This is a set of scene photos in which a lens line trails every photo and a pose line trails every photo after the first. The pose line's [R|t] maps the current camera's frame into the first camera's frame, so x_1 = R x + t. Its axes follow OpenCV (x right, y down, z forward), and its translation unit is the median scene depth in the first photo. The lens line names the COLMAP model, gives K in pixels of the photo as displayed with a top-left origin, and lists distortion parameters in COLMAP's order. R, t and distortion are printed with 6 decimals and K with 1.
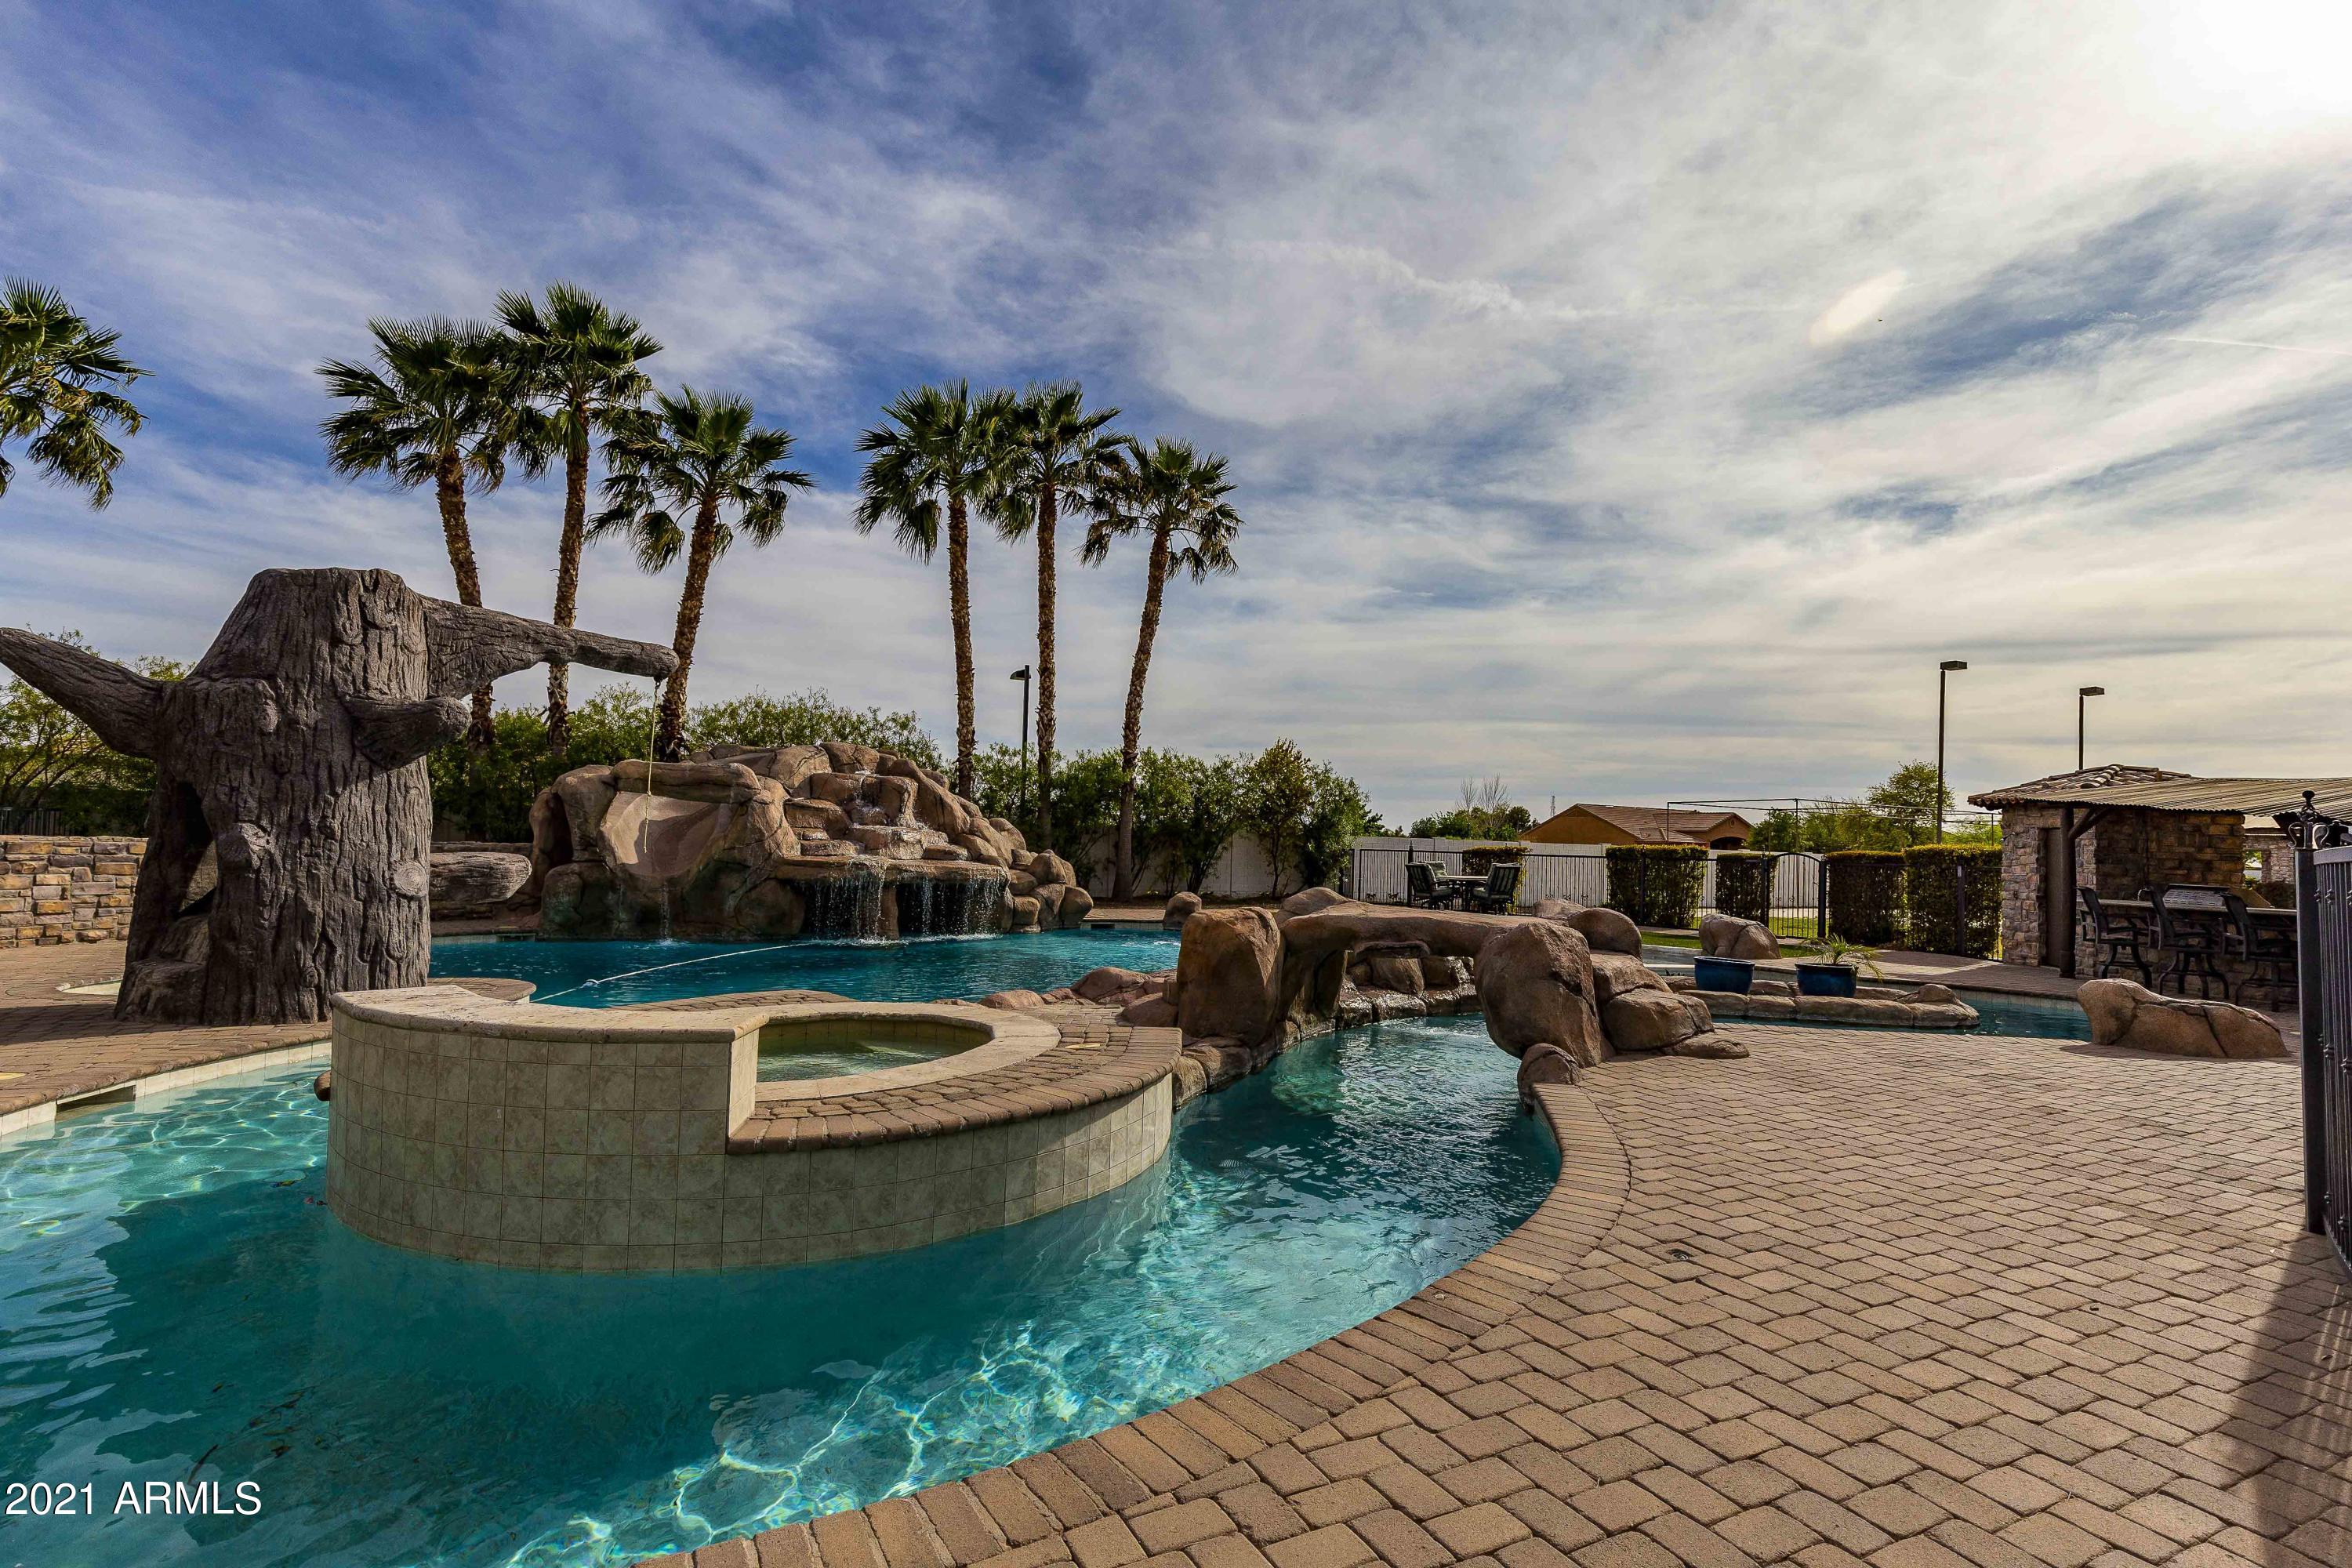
lens RADIAL K [[1095.6, 0, 1176.1], [0, 1095.6, 859.9], [0, 0, 1]] dist [-0.000465, -0.000632]
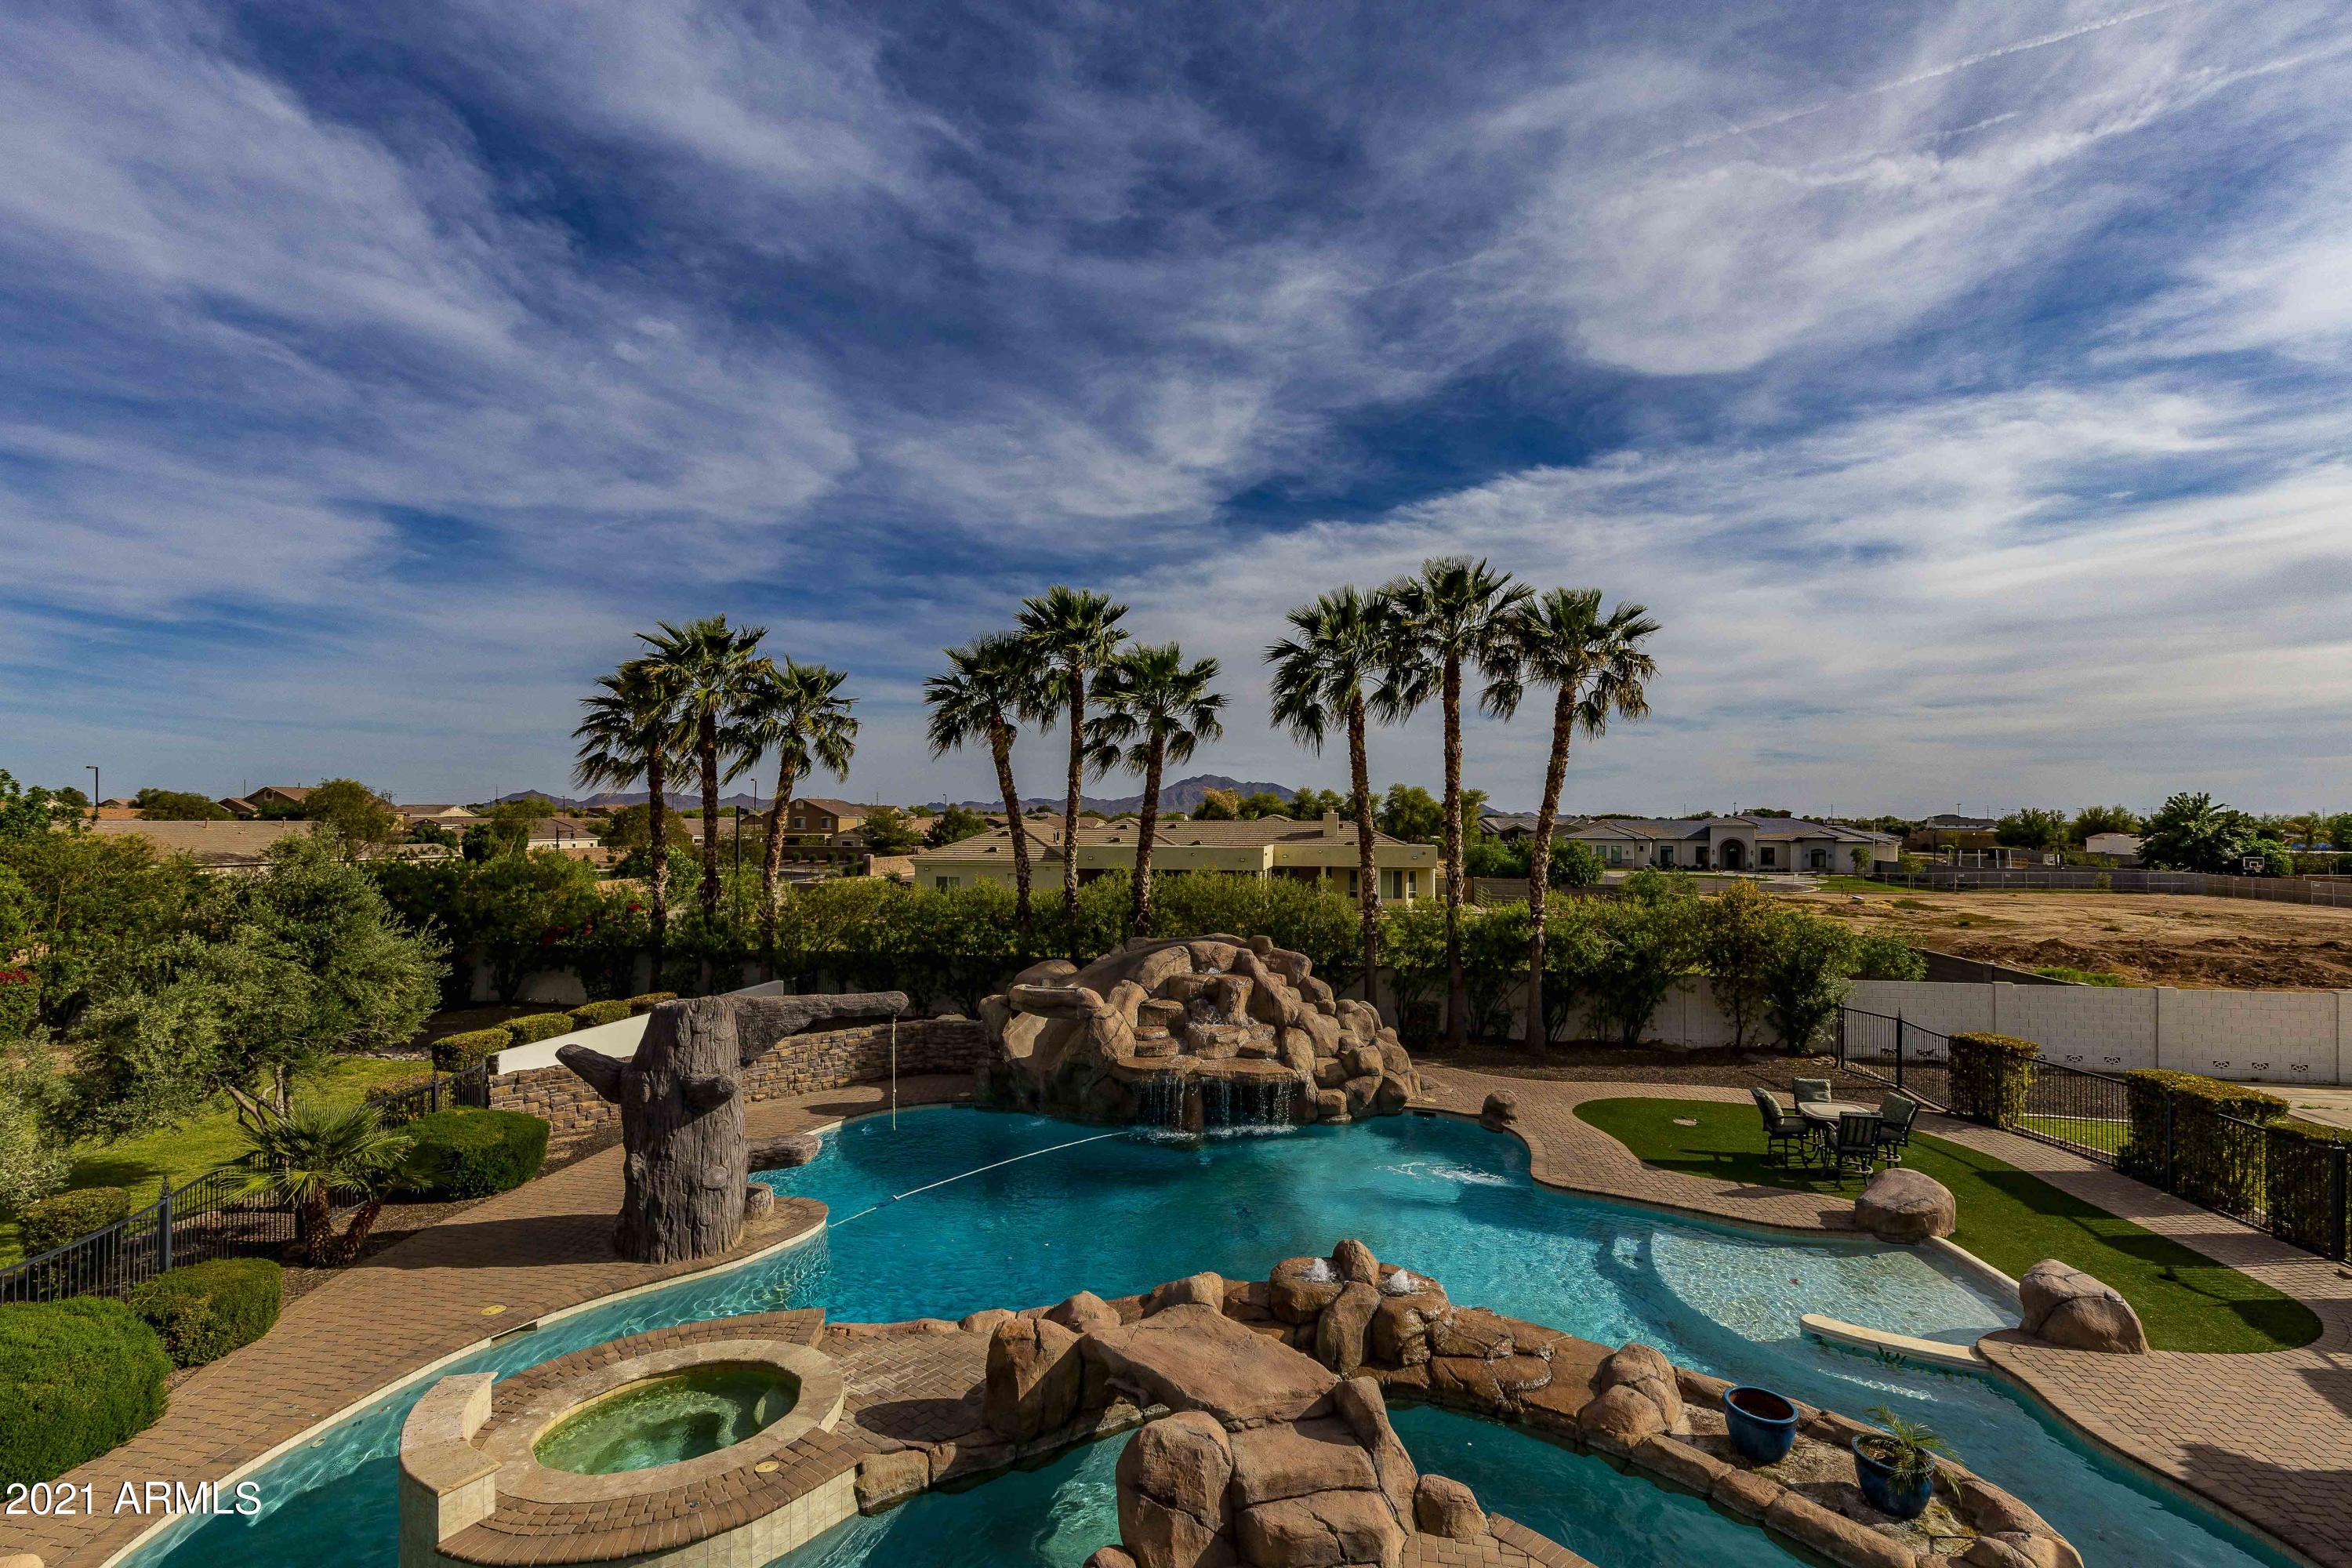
lens RADIAL K [[1072.3, 0, 1183.3], [0, 1072.3, 879.8], [0, 0, 1]] dist [0.015605, -0.004578]
pose [[0.798974, 0.002992, -0.601358, 0.360170], [0.014749, 0.999589, 0.024570, -0.188955], [0.601185, -0.028500, 0.798602, 0.031060]]
